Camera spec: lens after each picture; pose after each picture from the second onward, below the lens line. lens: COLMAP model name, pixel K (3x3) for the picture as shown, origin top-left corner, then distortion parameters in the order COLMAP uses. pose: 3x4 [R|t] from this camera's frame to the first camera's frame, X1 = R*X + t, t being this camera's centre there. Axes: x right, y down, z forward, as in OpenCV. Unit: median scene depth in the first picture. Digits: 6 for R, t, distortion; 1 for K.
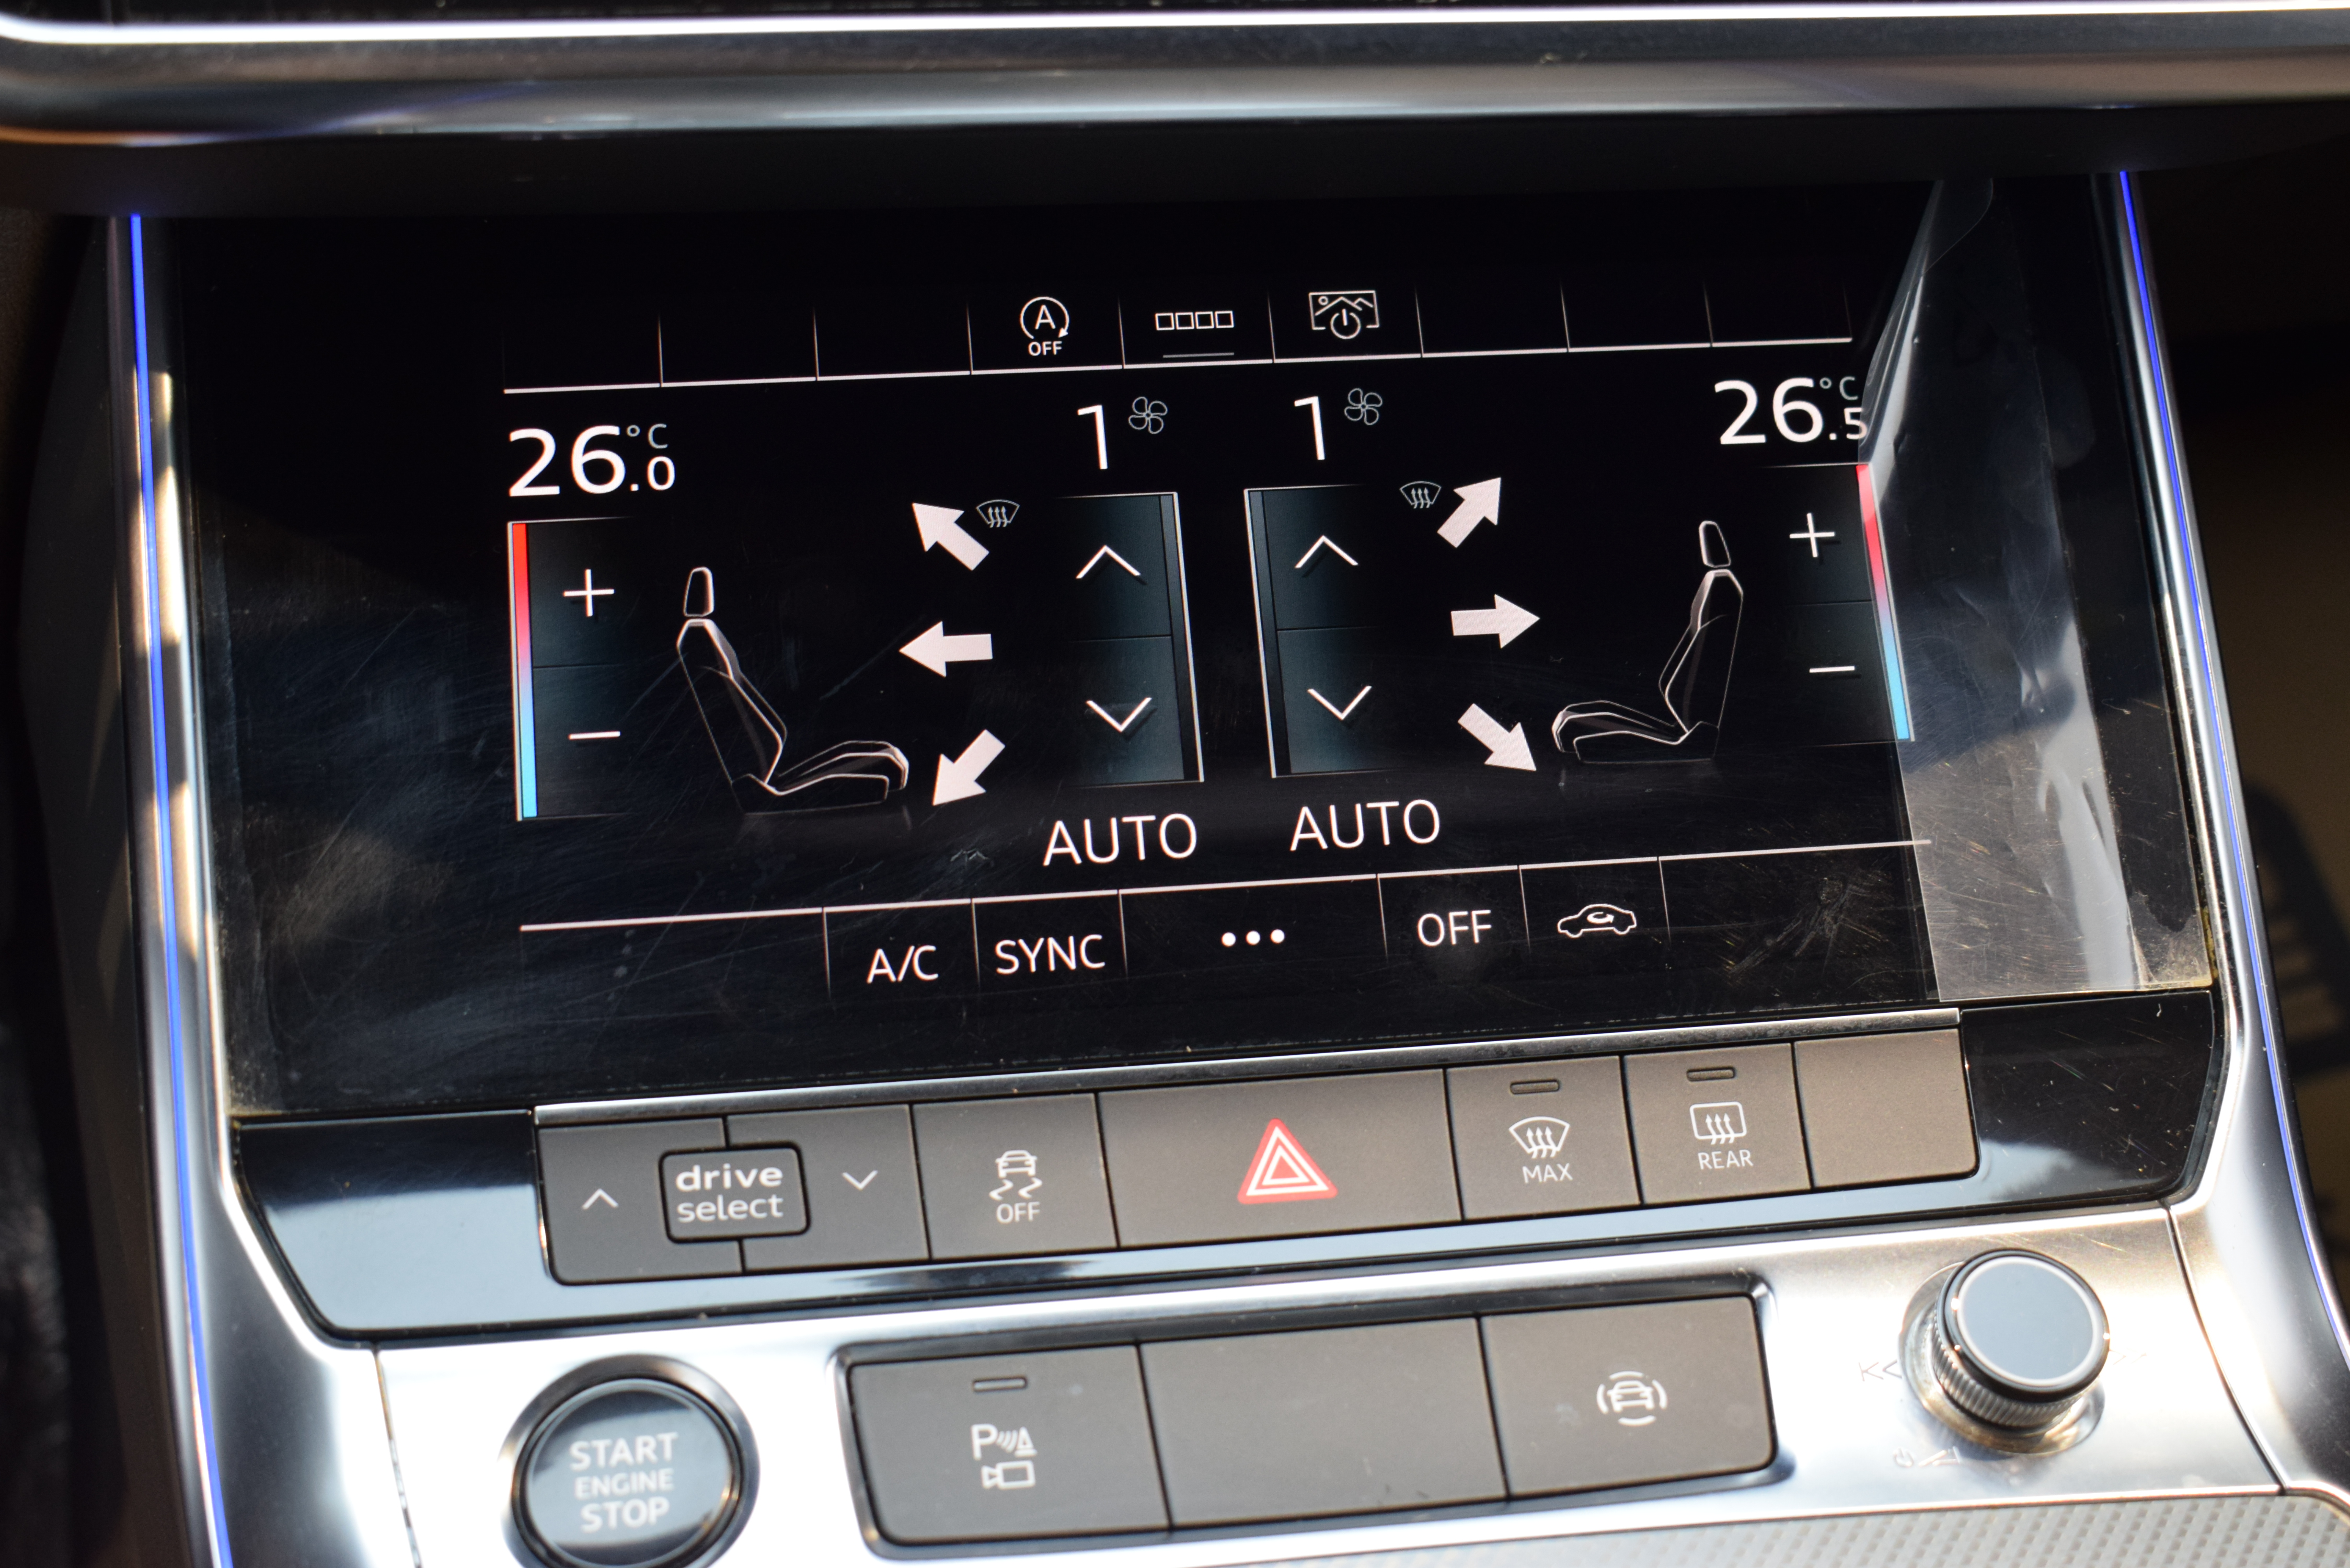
lens RADIAL K [[3029.3, 0, 1175.0], [0, 3029.3, 784.0], [0, 0, 1]] dist [-0.046648, -0.022494]
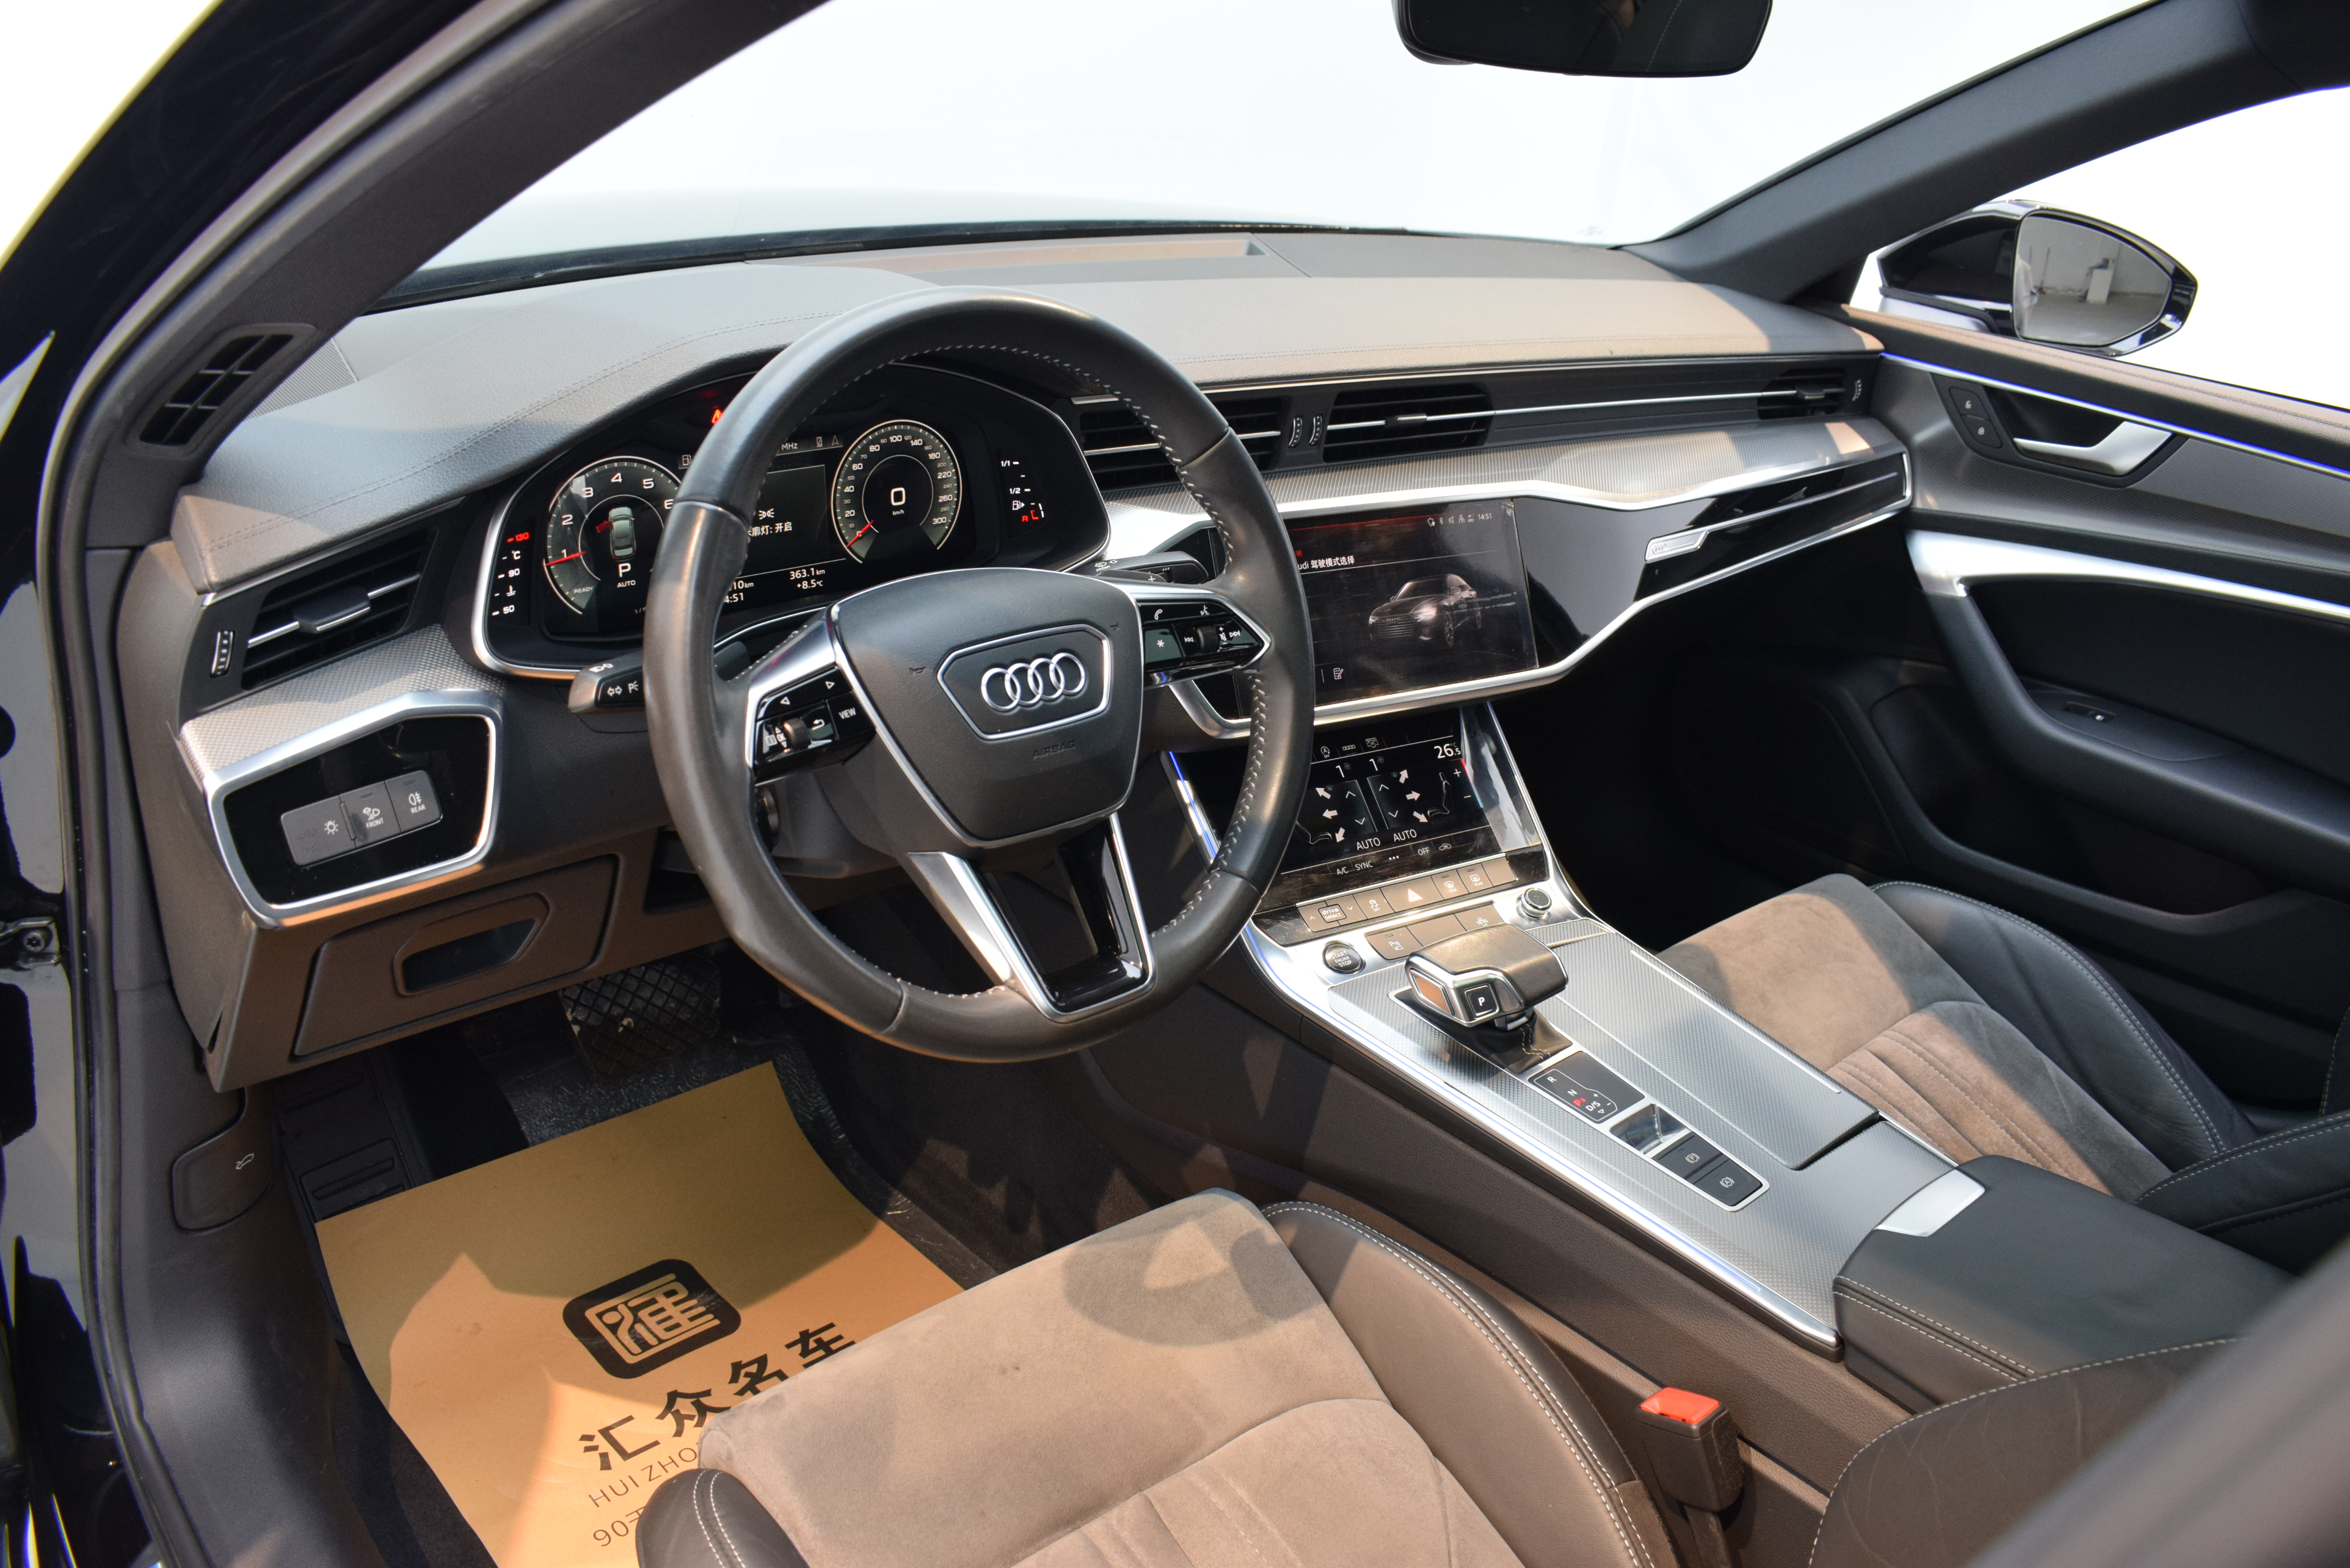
lens RADIAL K [[1811.6, 0, 1175.0], [0, 1811.6, 784.0], [0, 0, 1]] dist [-0.101401, 0.014717]
pose [[0.918106, -0.130747, 0.374147, -1.516069], [0.175867, 0.980387, -0.088953, 0.139299], [-0.355179, 0.147468, 0.923093, -1.849343]]
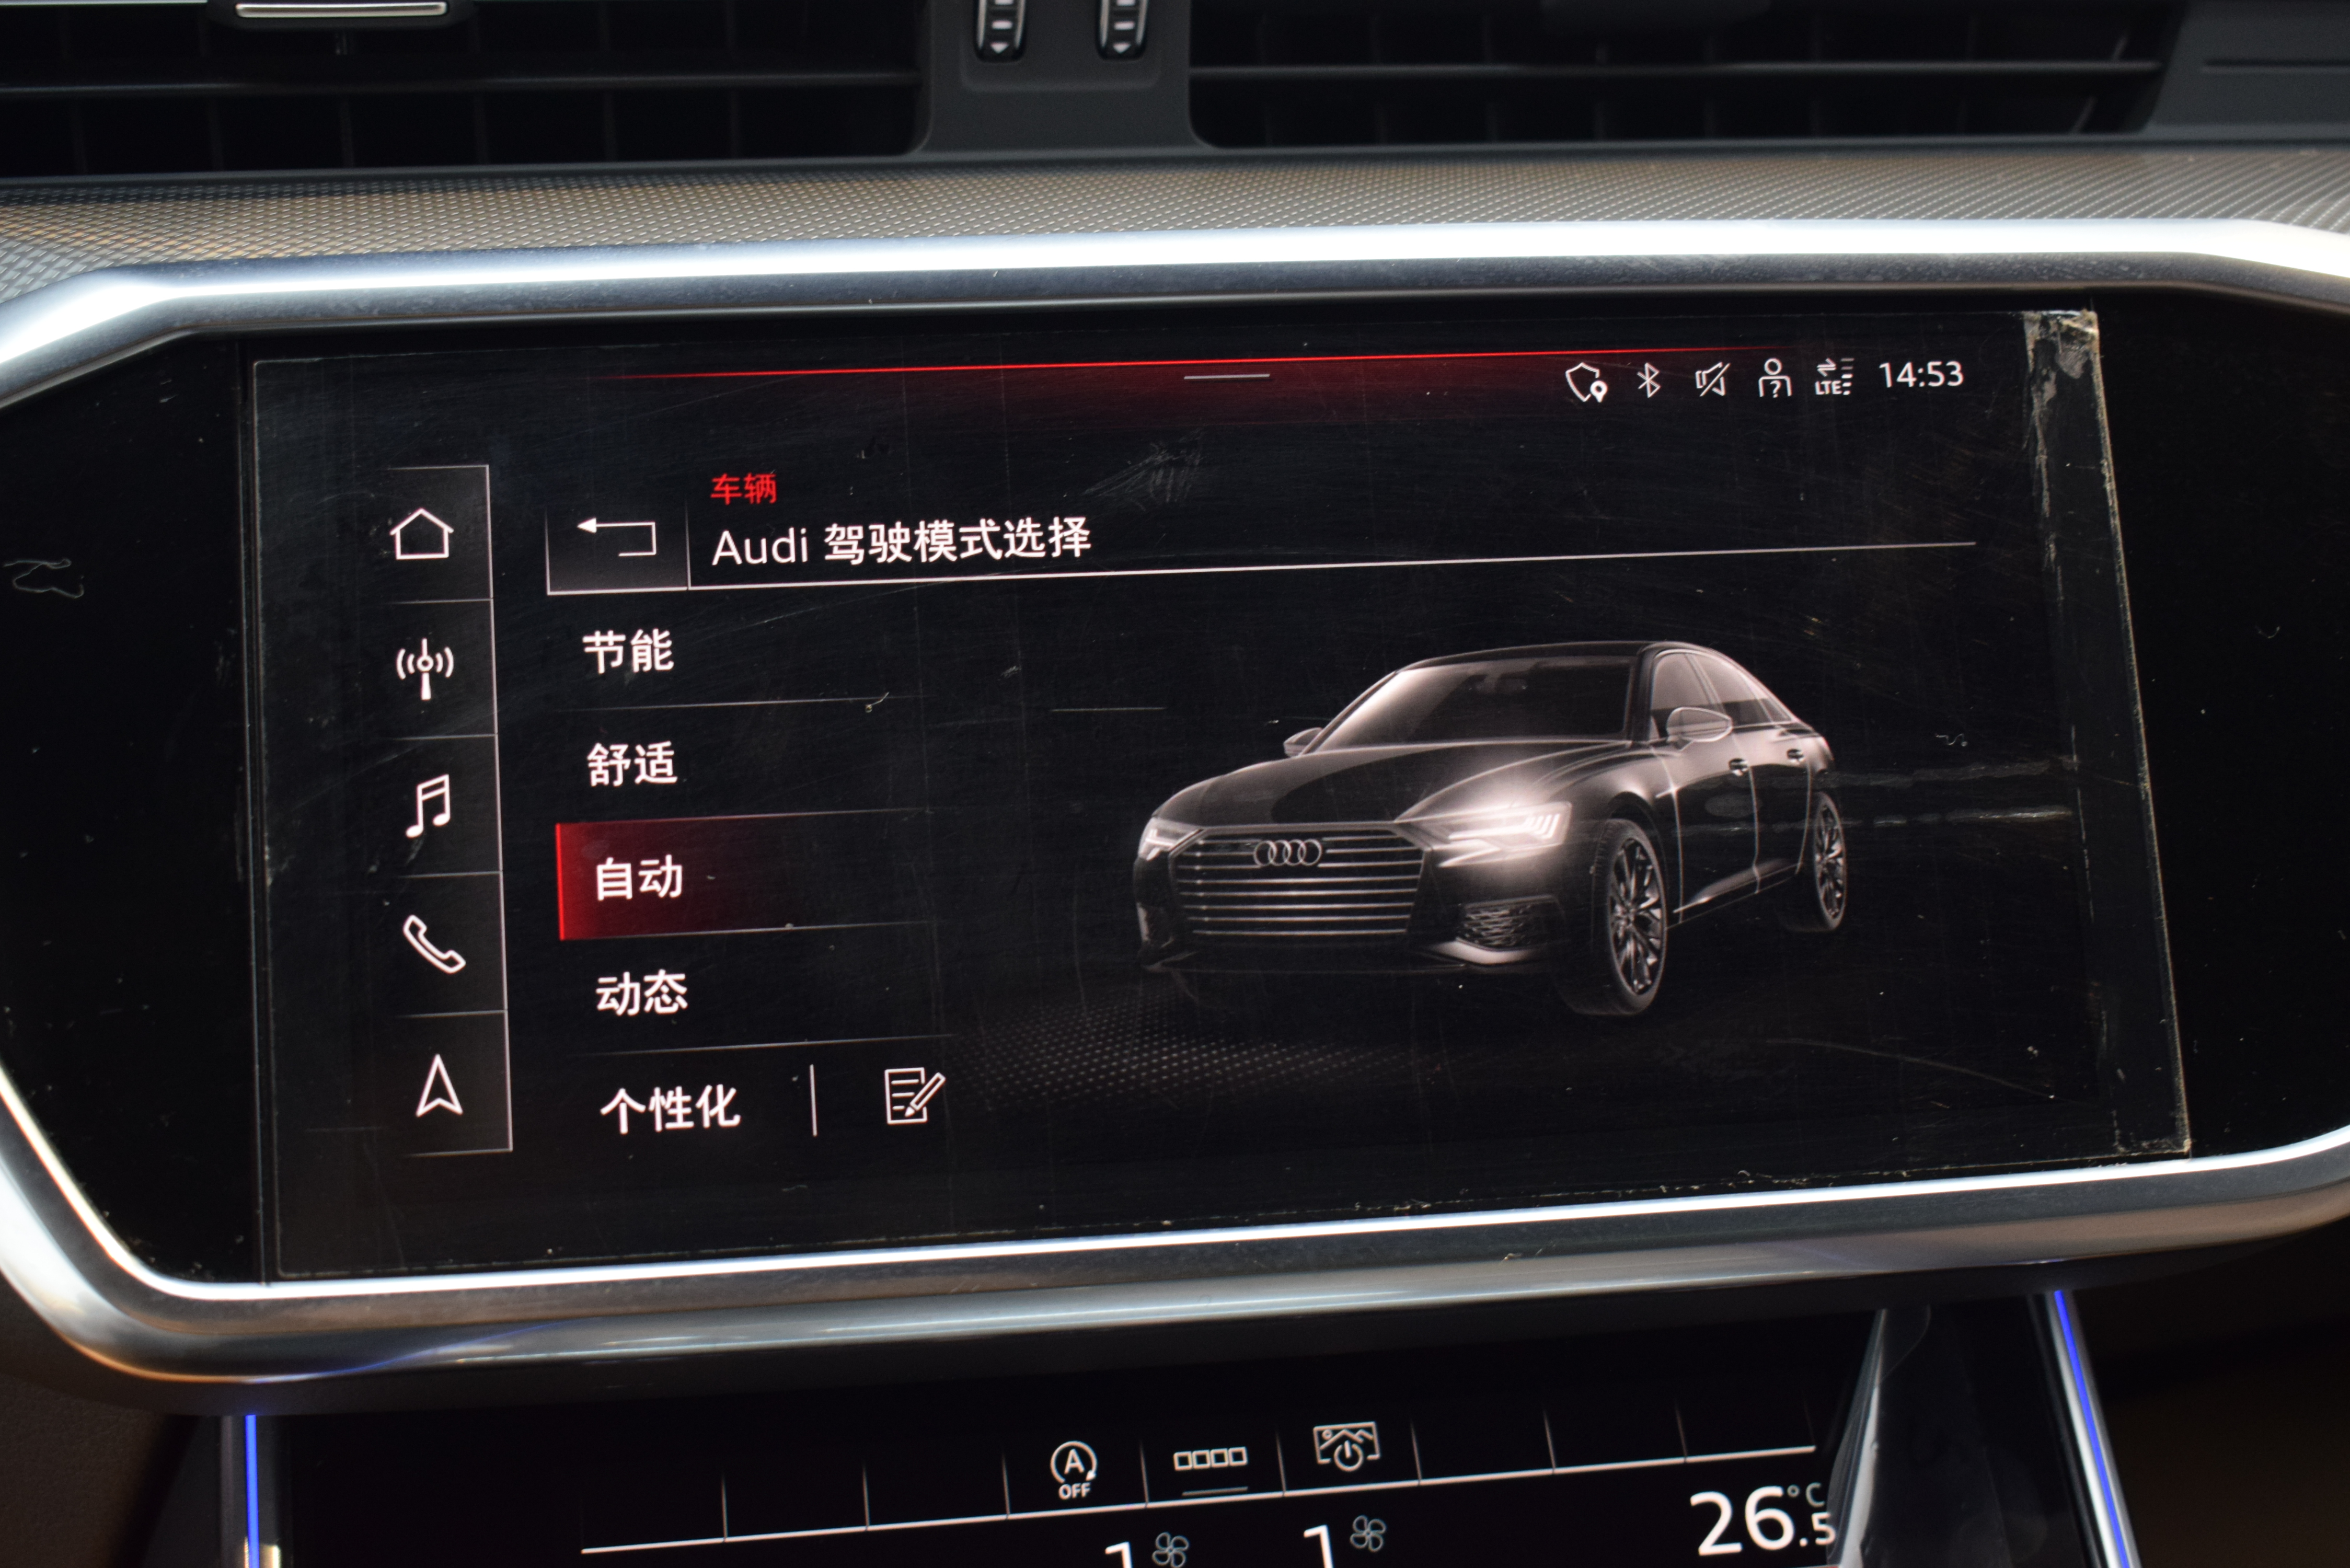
lens RADIAL K [[3280.4, 0, 1175.0], [0, 3280.4, 784.0], [0, 0, 1]] dist [-0.039252, -0.017498]
pose [[0.999418, -0.034054, -0.002214, 0.004834], [0.032147, 0.961242, -0.273825, -0.067083], [0.011453, 0.273595, 0.961777, -0.217754]]
